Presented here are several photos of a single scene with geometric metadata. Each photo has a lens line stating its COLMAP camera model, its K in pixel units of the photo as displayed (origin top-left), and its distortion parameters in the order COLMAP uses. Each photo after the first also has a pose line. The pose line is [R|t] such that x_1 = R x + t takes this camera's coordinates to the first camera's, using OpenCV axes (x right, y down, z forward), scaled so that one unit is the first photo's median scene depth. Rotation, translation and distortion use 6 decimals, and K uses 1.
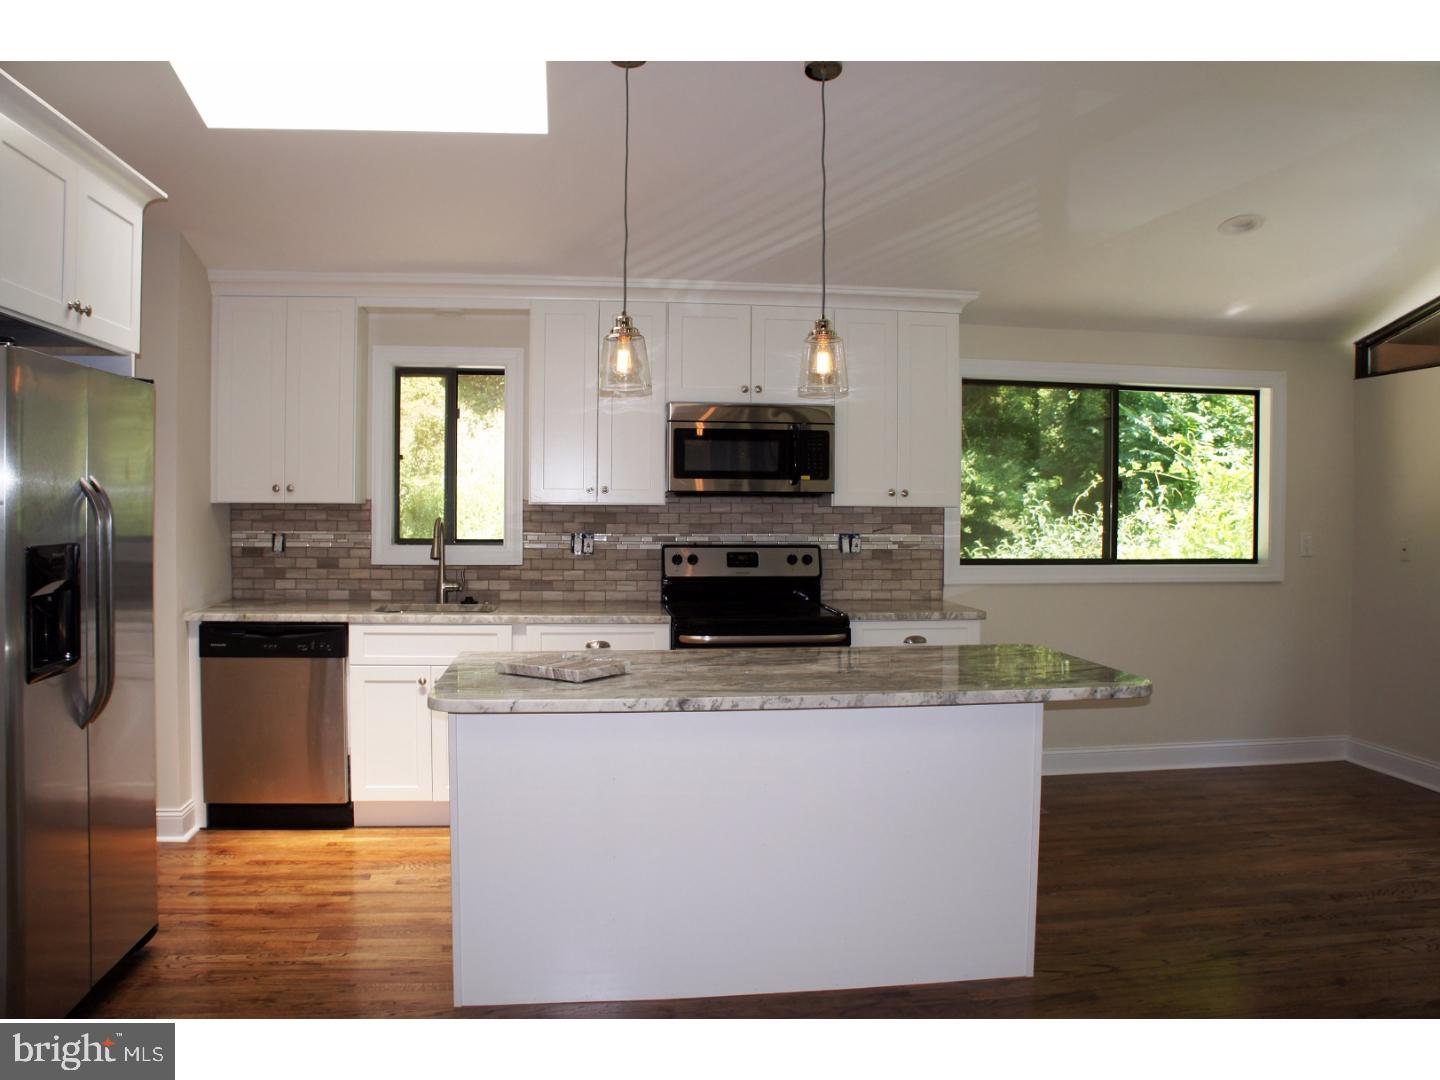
lens RADIAL K [[1131.5, 0, 727.7], [0, 1131.5, 525.4], [0, 0, 1]] dist [-0.185702, 0.137537]
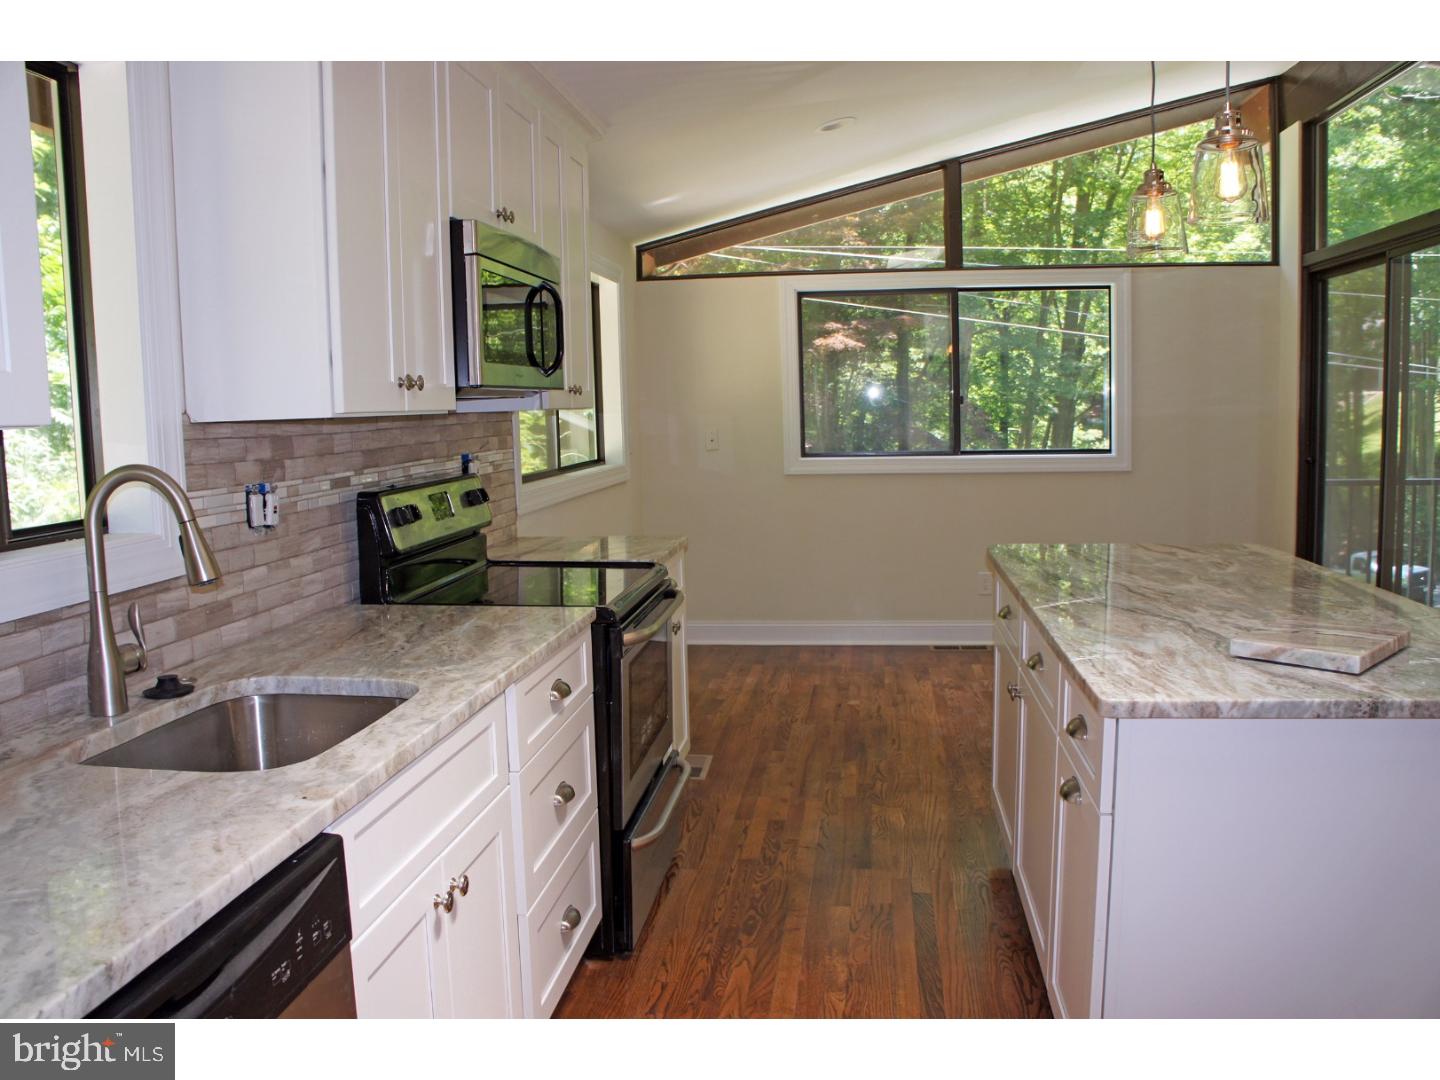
lens RADIAL K [[1131.5, 0, 727.7], [0, 1131.5, 525.4], [0, 0, 1]] dist [-0.185702, 0.137537]
pose [[0.259135, -0.115212, 0.958945, -0.506137], [0.047433, 0.993180, 0.106507, -0.014572], [-0.964676, 0.017885, 0.262832, 0.705059]]
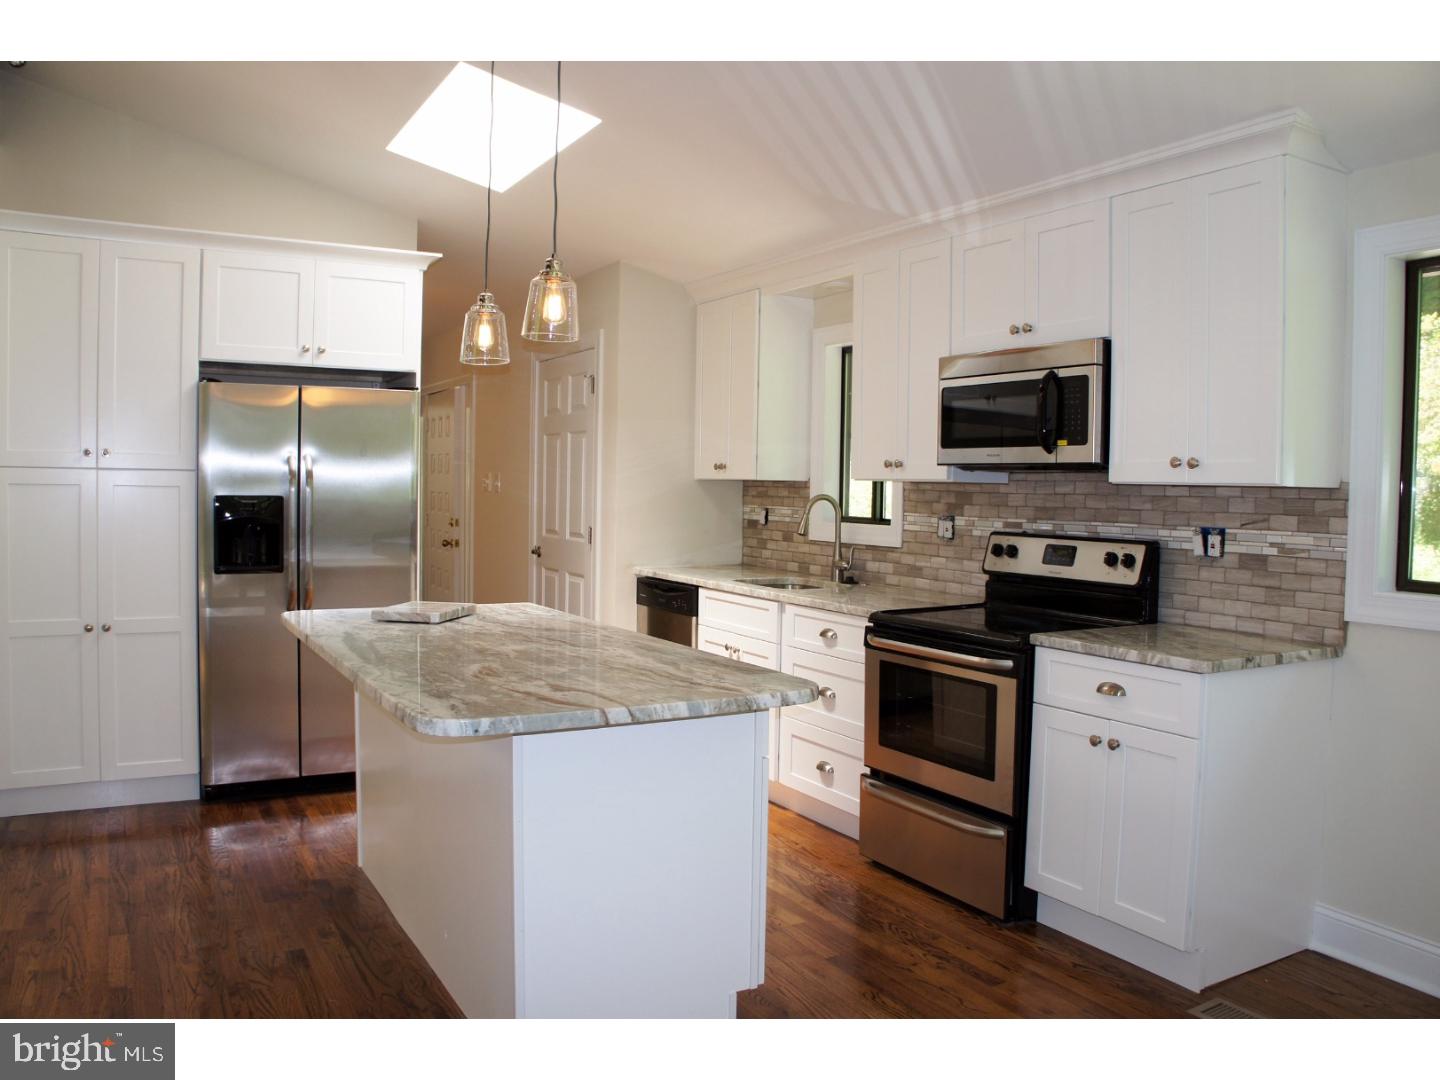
lens RADIAL K [[1131.5, 0, 727.7], [0, 1131.5, 525.4], [0, 0, 1]] dist [-0.185702, 0.137537]
pose [[0.375674, 0.032069, -0.926197, 0.618936], [-0.031943, 0.999255, 0.021642, 0.001329], [0.926201, 0.021455, 0.376419, 0.515506]]
